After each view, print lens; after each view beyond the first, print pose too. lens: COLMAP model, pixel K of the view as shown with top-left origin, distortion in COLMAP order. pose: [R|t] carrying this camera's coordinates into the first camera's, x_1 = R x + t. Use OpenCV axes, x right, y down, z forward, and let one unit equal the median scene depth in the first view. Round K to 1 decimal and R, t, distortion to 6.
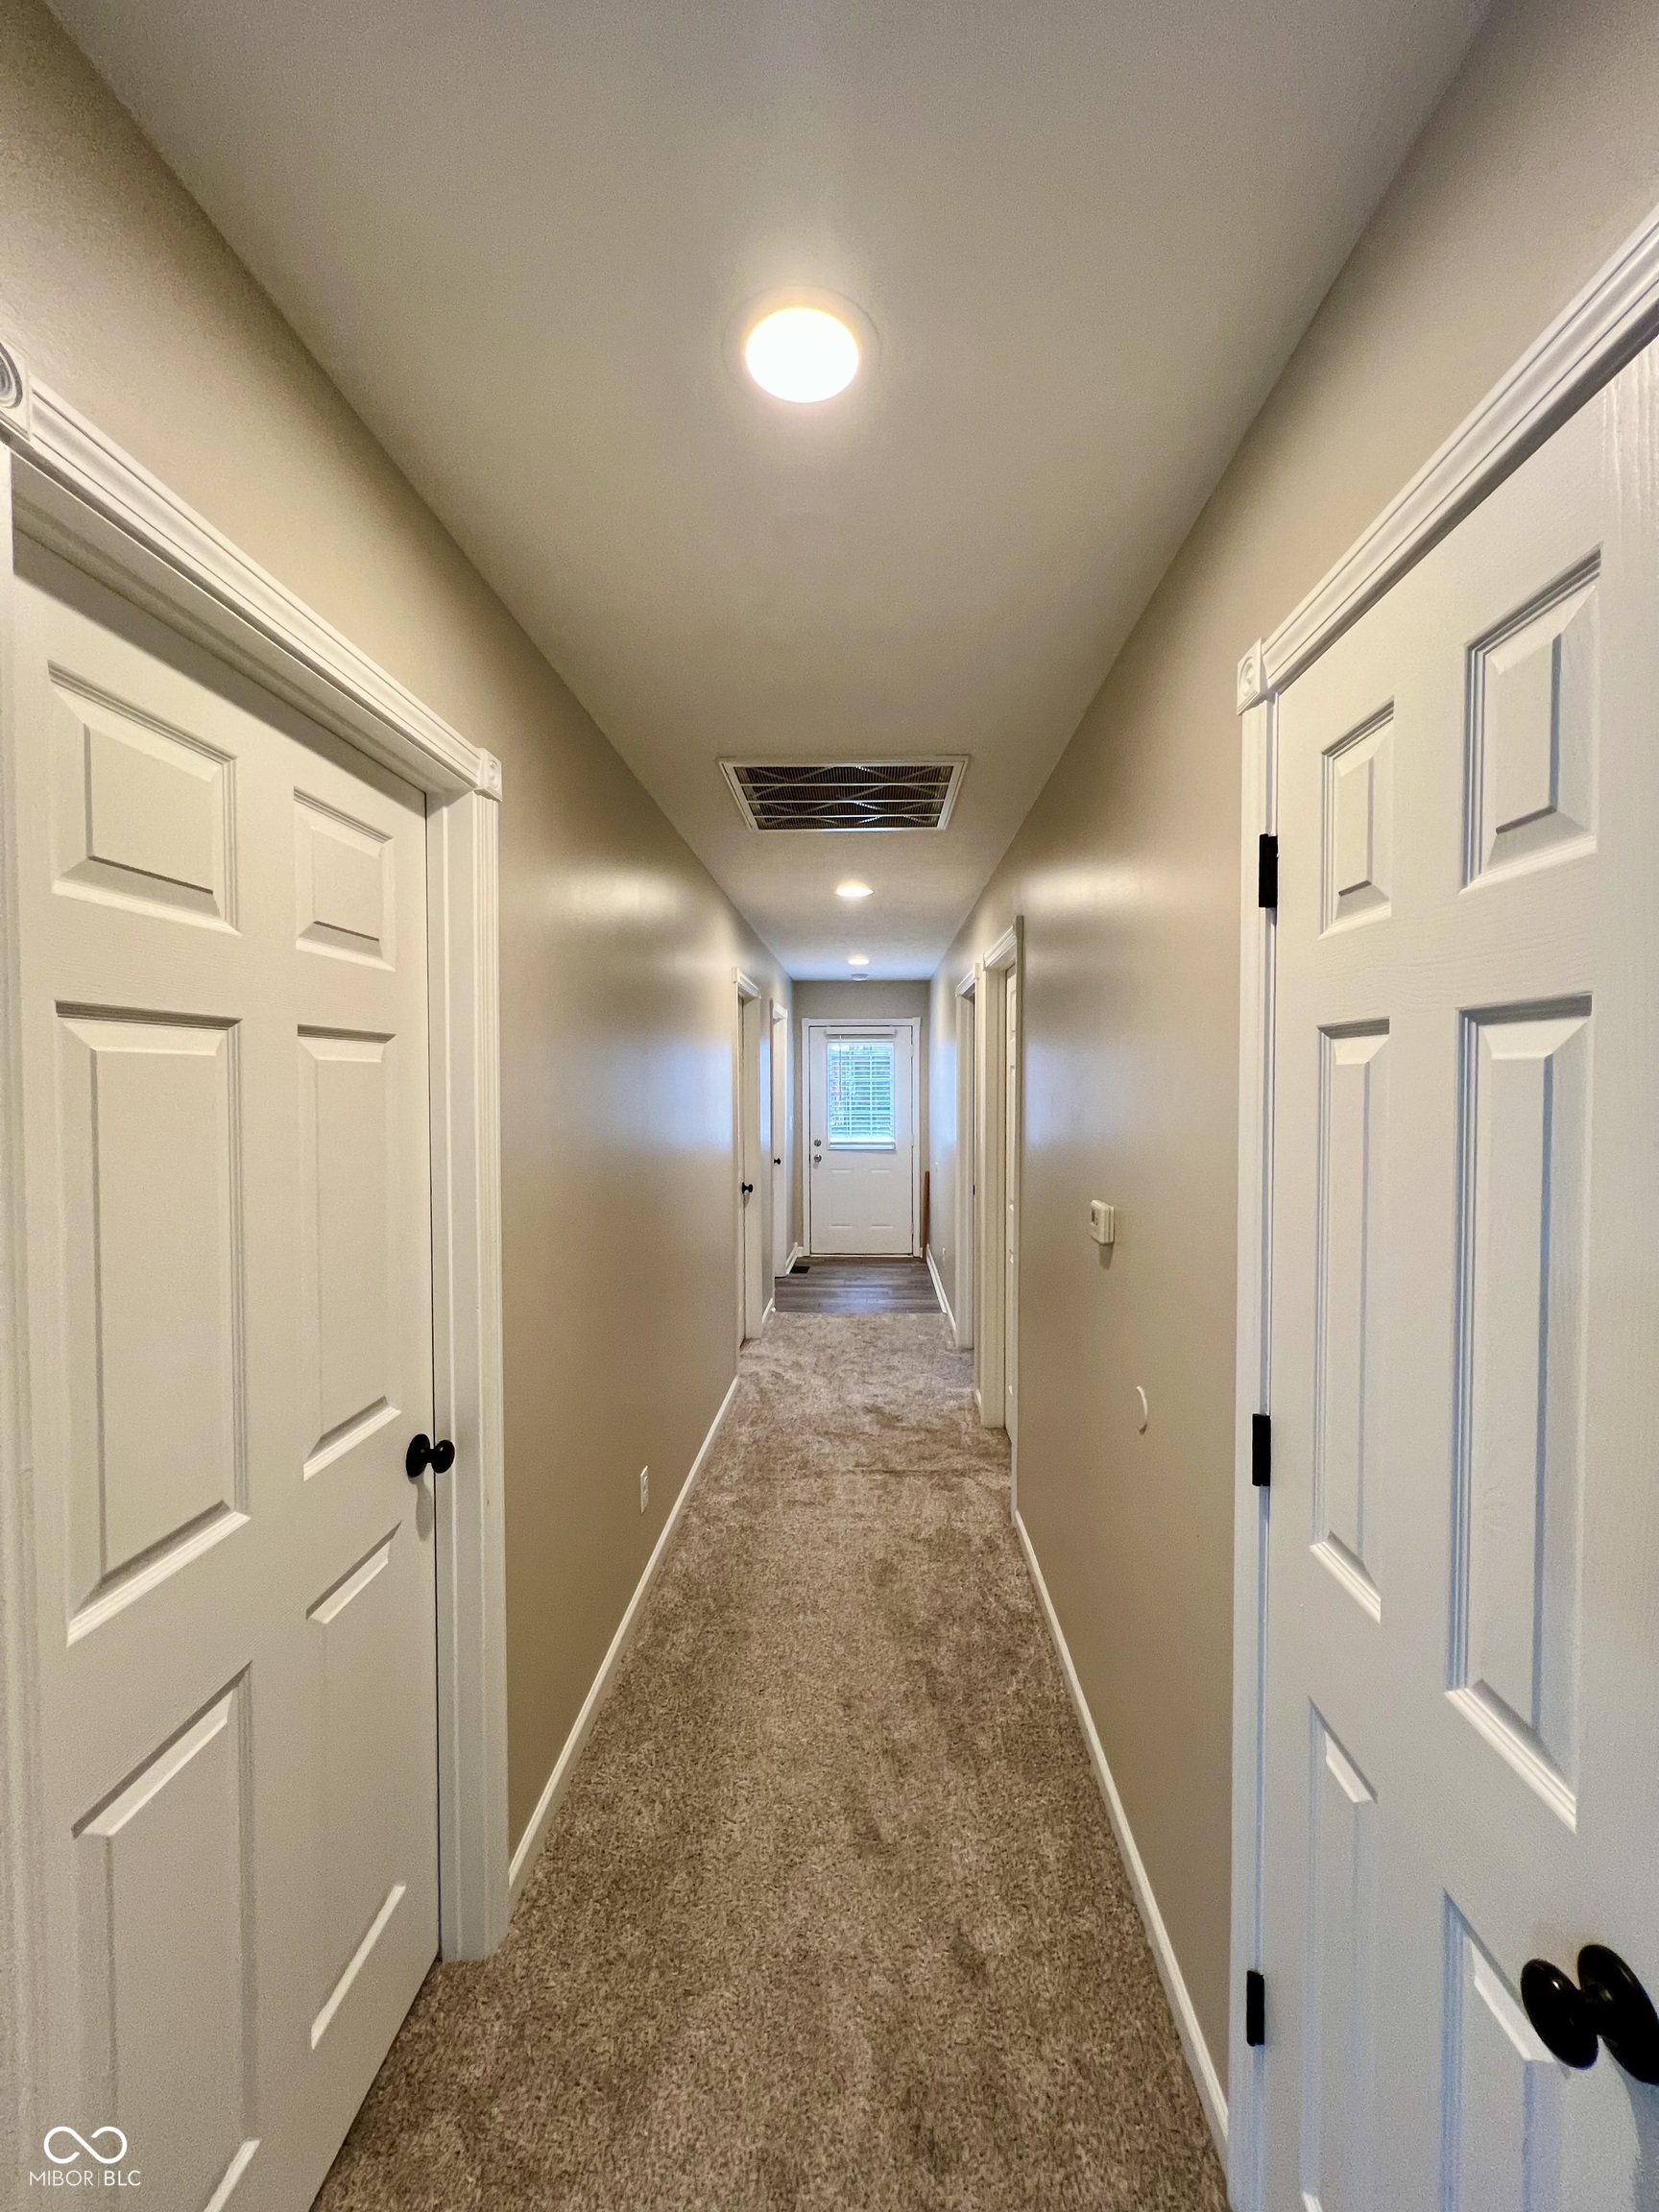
lens RADIAL K [[882.8, 0, 835.4], [0, 882.8, 1104.8], [0, 0, 1]] dist [-0.000830, 0.000477]
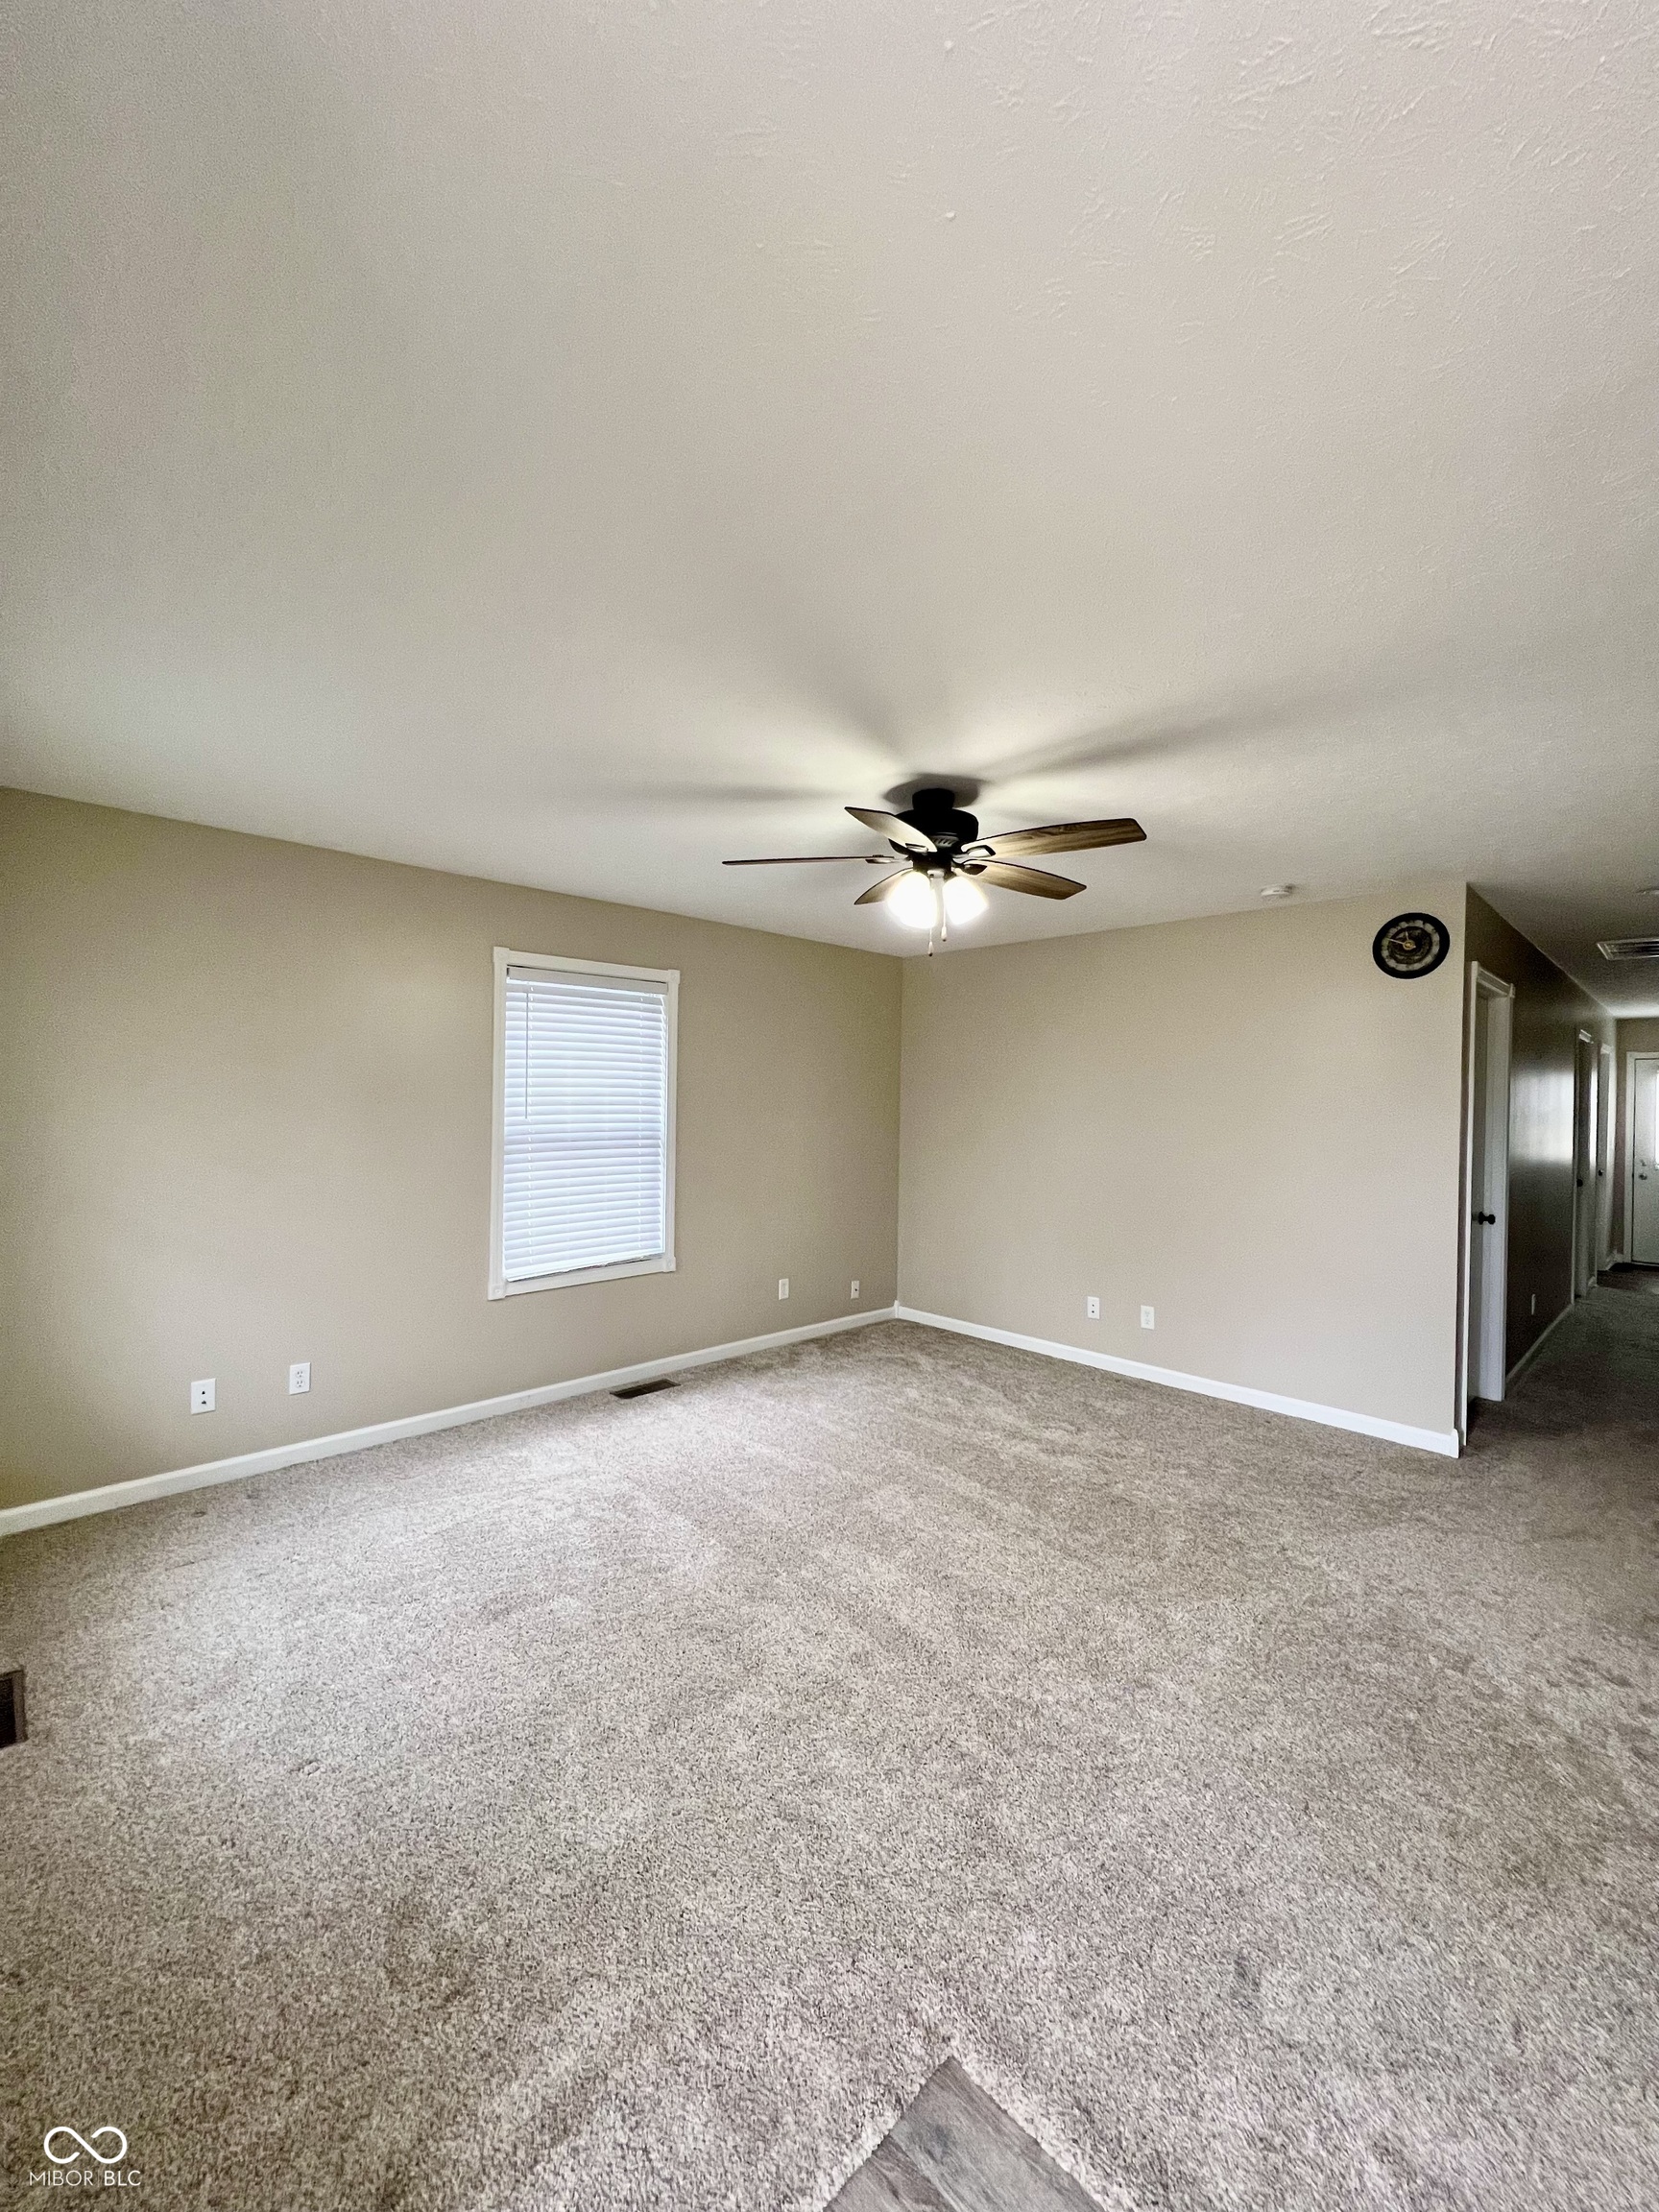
lens RADIAL K [[882.8, 0, 835.4], [0, 882.8, 1104.8], [0, 0, 1]] dist [-0.000830, 0.000477]
pose [[0.730157, 0.017294, -0.683060, -0.006737], [-0.038252, 0.999146, -0.015593, 0.035014], [0.682208, 0.037514, 0.730195, -0.691633]]
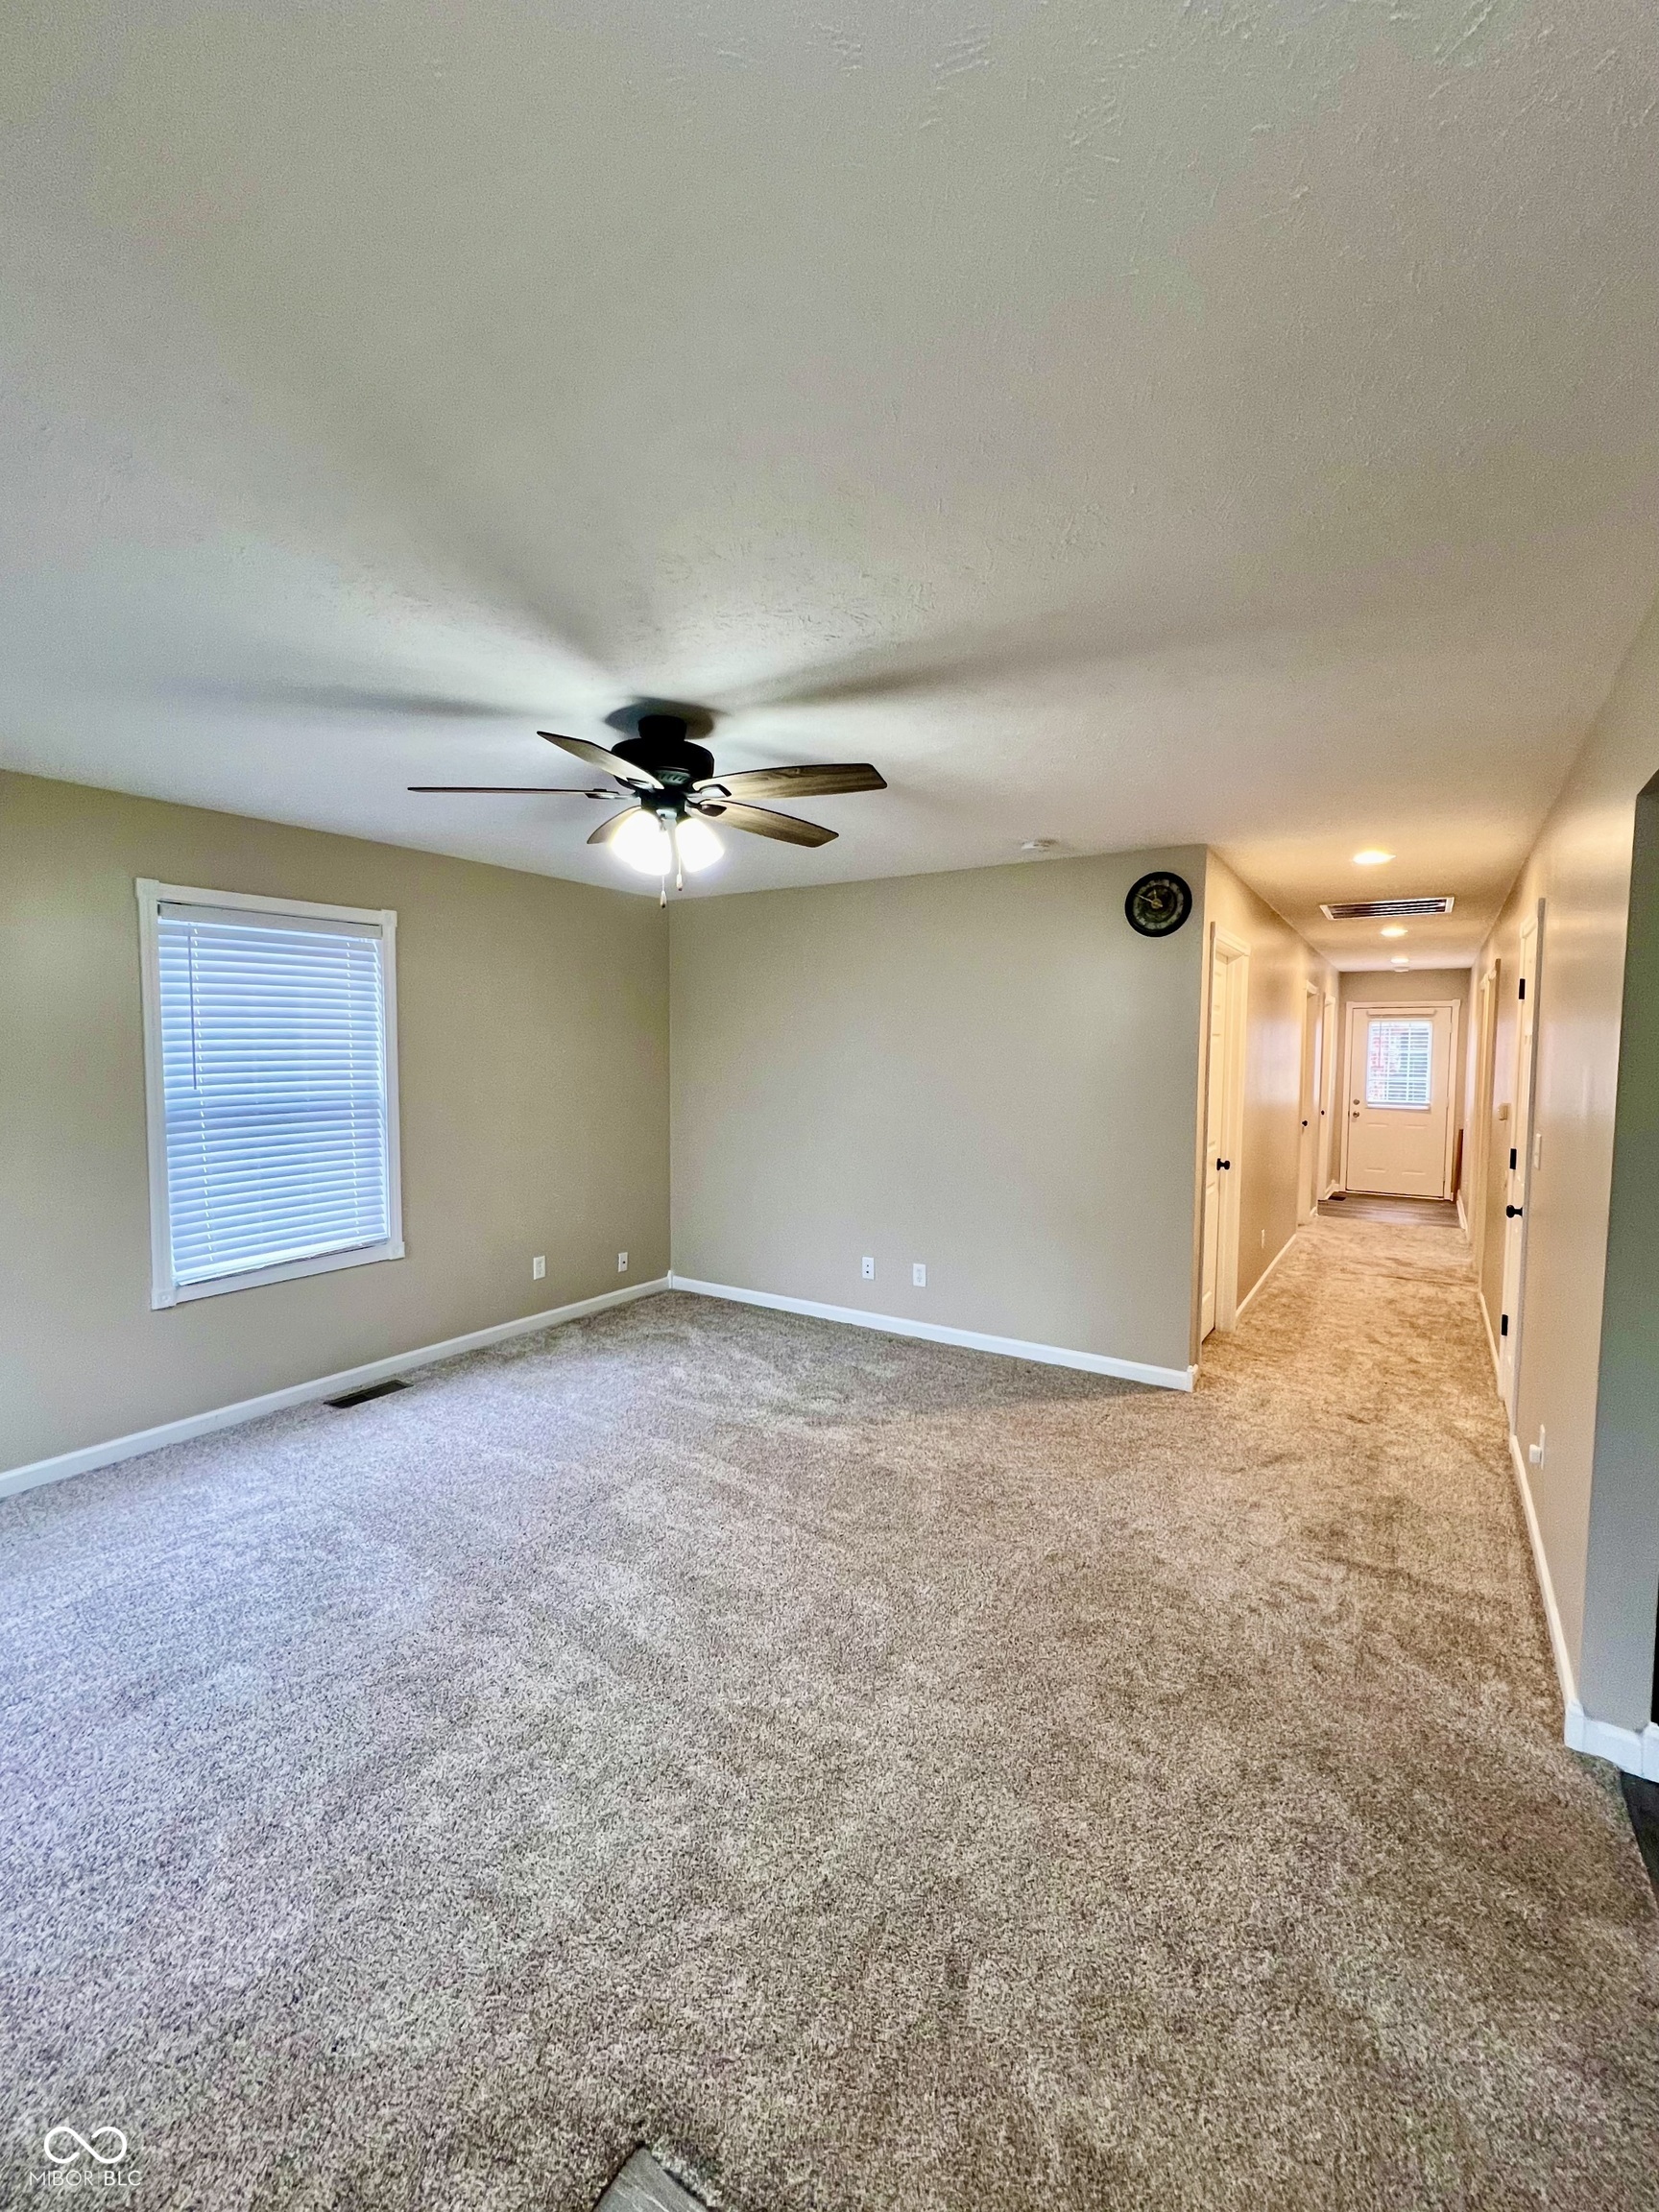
lens RADIAL K [[917.8, 0, 834.0], [0, 917.8, 1105.2], [0, 0, 1]] dist [-0.000694, 0.000142]
pose [[0.860868, 0.039859, -0.507265, 0.002688], [-0.023945, 0.998996, 0.037860, 0.022264], [0.508265, -0.020446, 0.860958, -0.653444]]
